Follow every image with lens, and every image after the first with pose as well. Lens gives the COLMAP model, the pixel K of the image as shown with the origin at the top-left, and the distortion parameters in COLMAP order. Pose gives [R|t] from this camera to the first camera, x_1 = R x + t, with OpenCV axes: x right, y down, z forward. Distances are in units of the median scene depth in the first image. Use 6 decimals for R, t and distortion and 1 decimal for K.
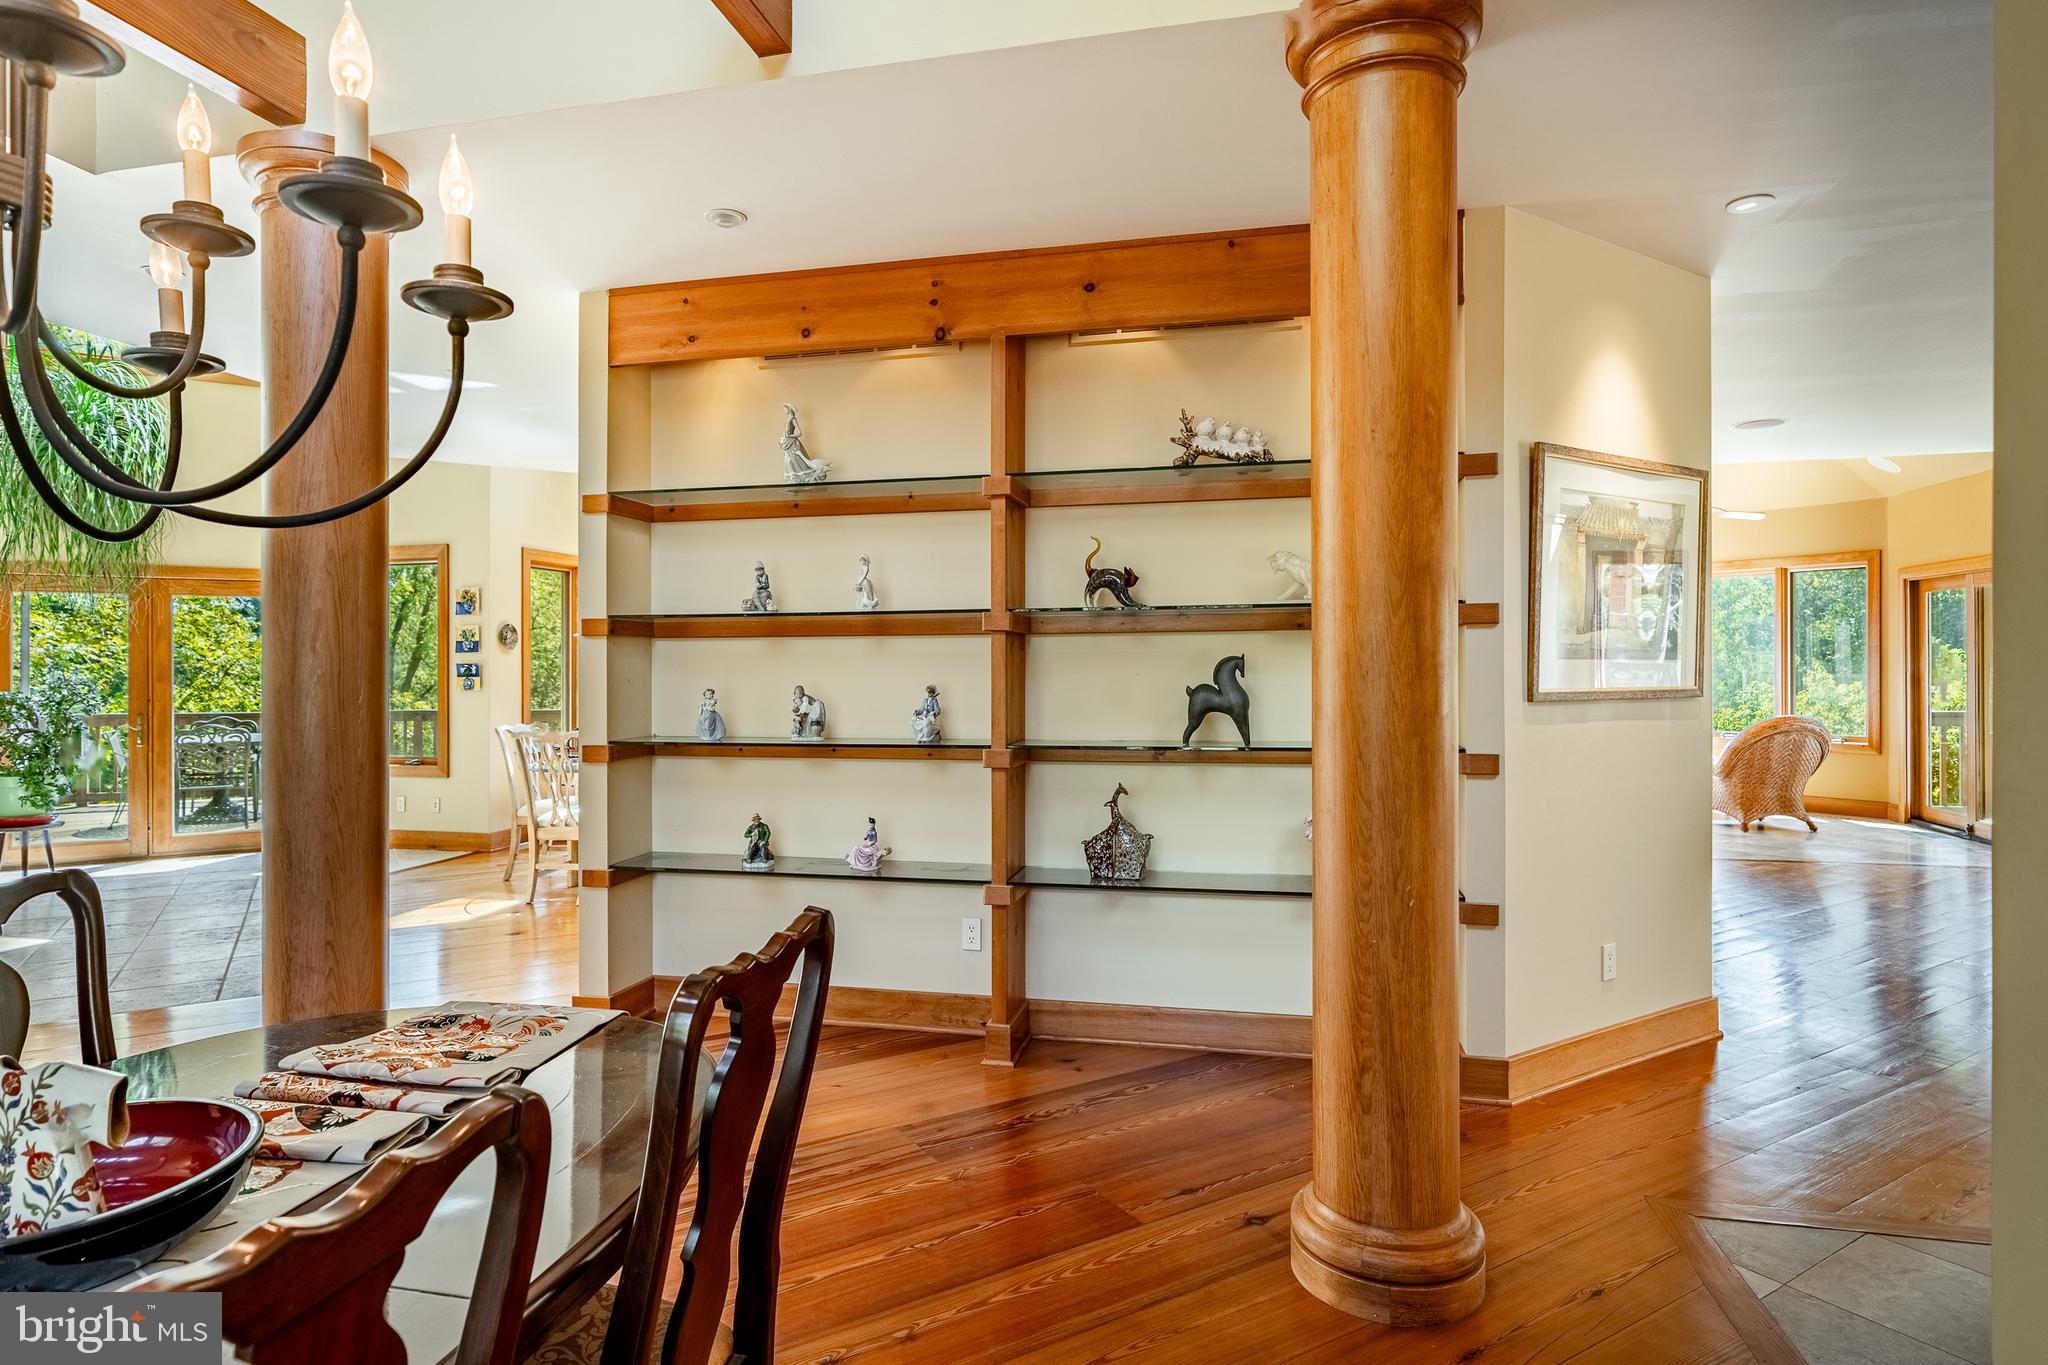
lens RADIAL K [[1149.6, 0, 1022.7], [0, 1149.6, 673.6], [0, 0, 1]] dist [0.003788, 0.000589]
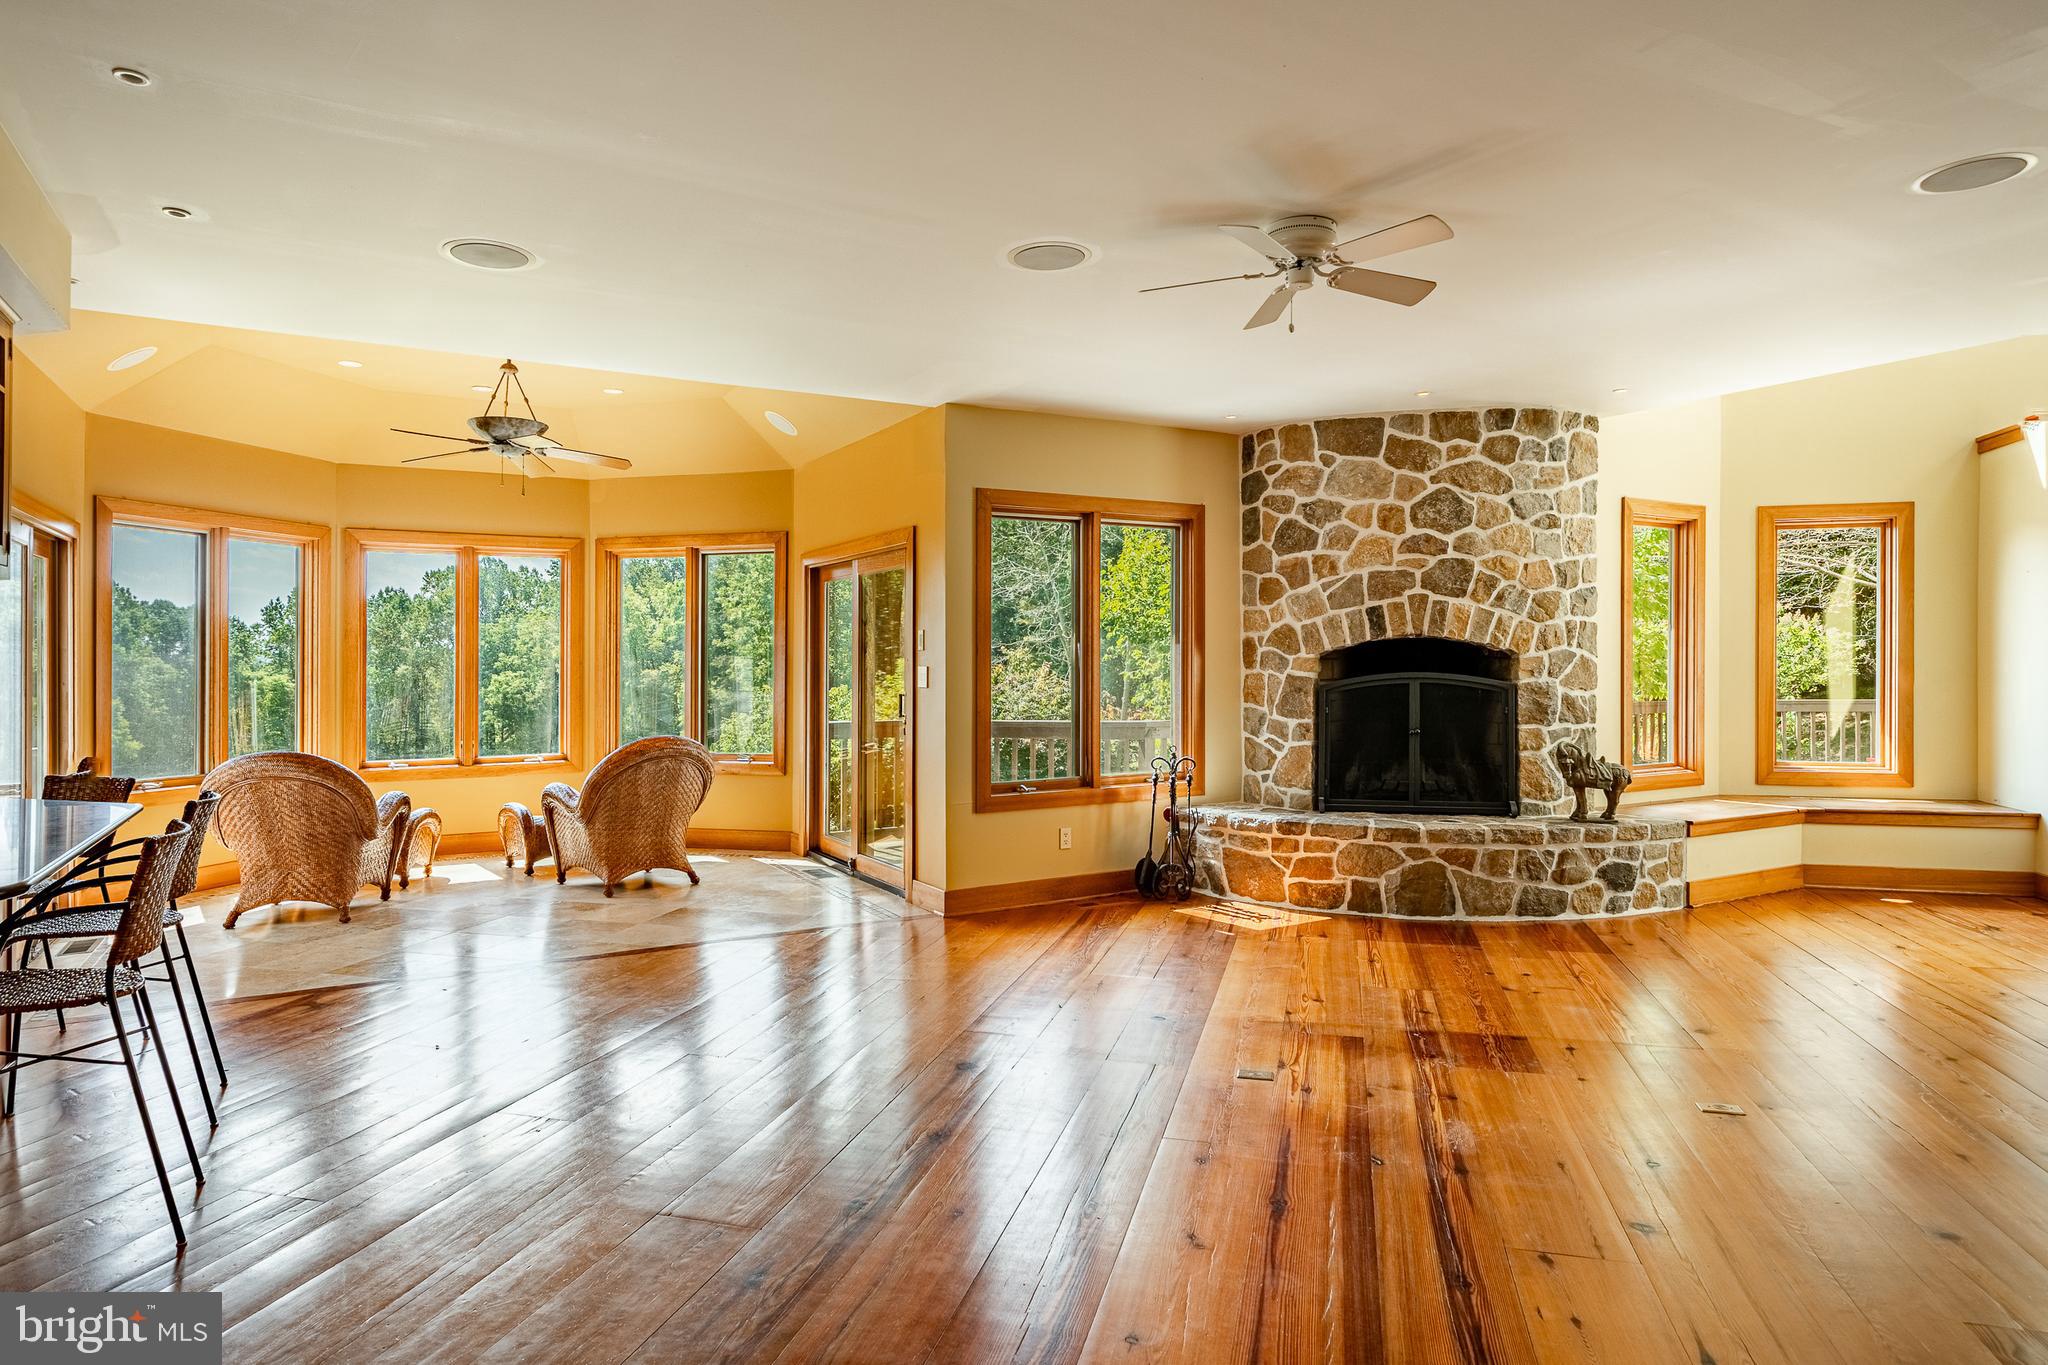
lens RADIAL K [[1149.6, 0, 1022.5], [0, 1149.6, 671.6], [0, 0, 1]] dist [0.003788, 0.000589]
pose [[0.741109, 0.001435, 0.671383, 0.338137], [0.000110, 0.999997, -0.002258, -0.003341], [-0.671384, 0.001747, 0.741107, 0.289275]]
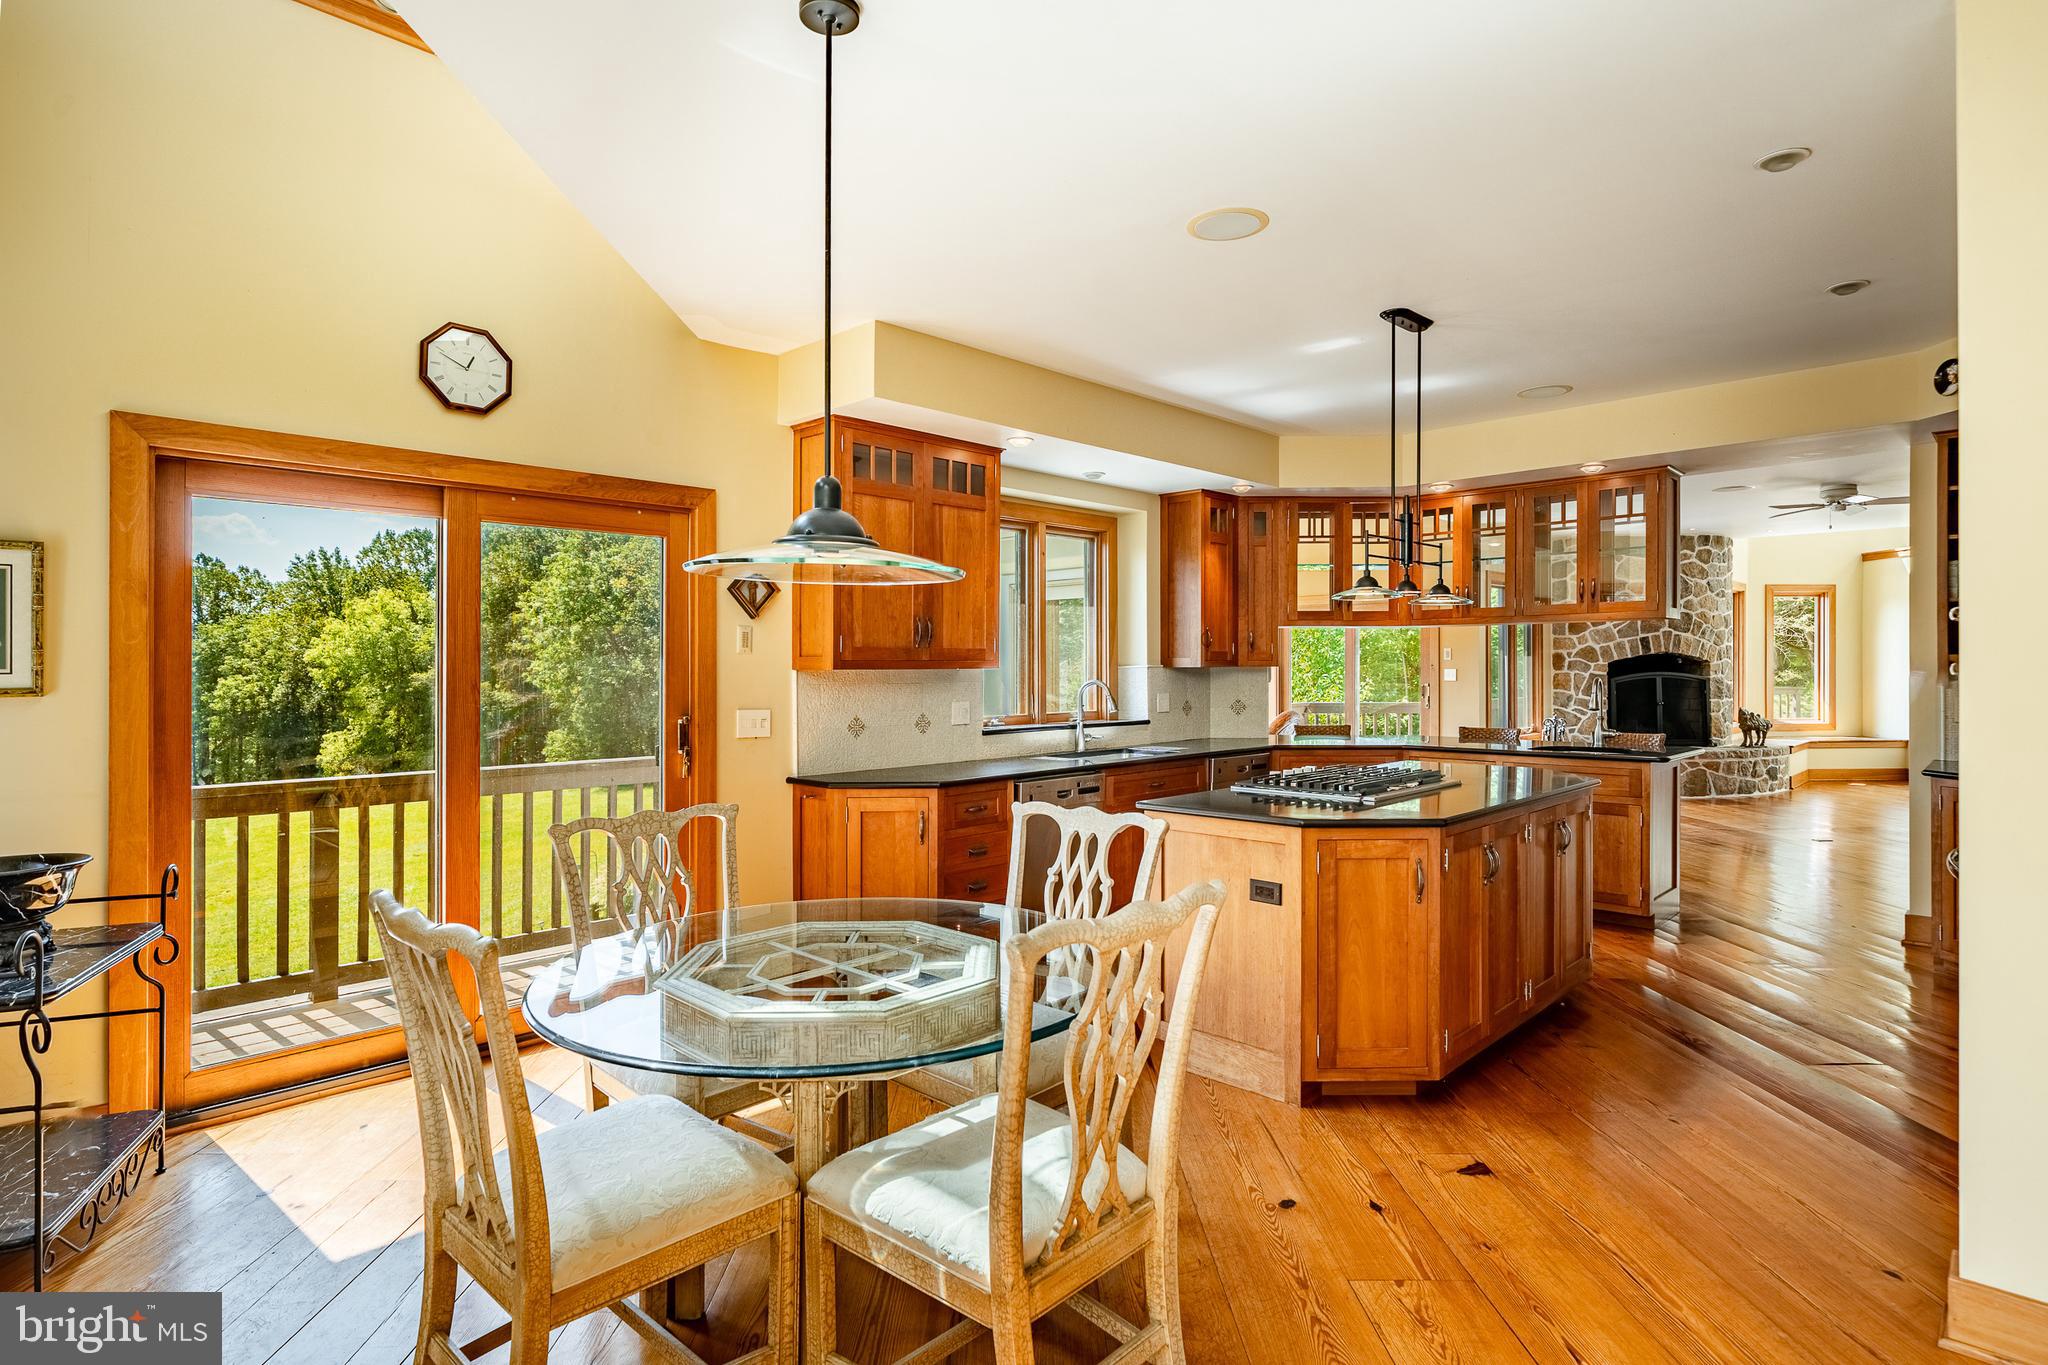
lens RADIAL K [[1048.6, 0, 1017.4], [0, 1048.6, 669.9], [0, 0, 1]] dist [-0.009661, 0.000112]
pose [[0.536474, 0.003733, 0.843908, -0.463491], [0.002697, 0.999978, -0.006138, -0.001344], [-0.843912, 0.005569, 0.536452, 0.646452]]
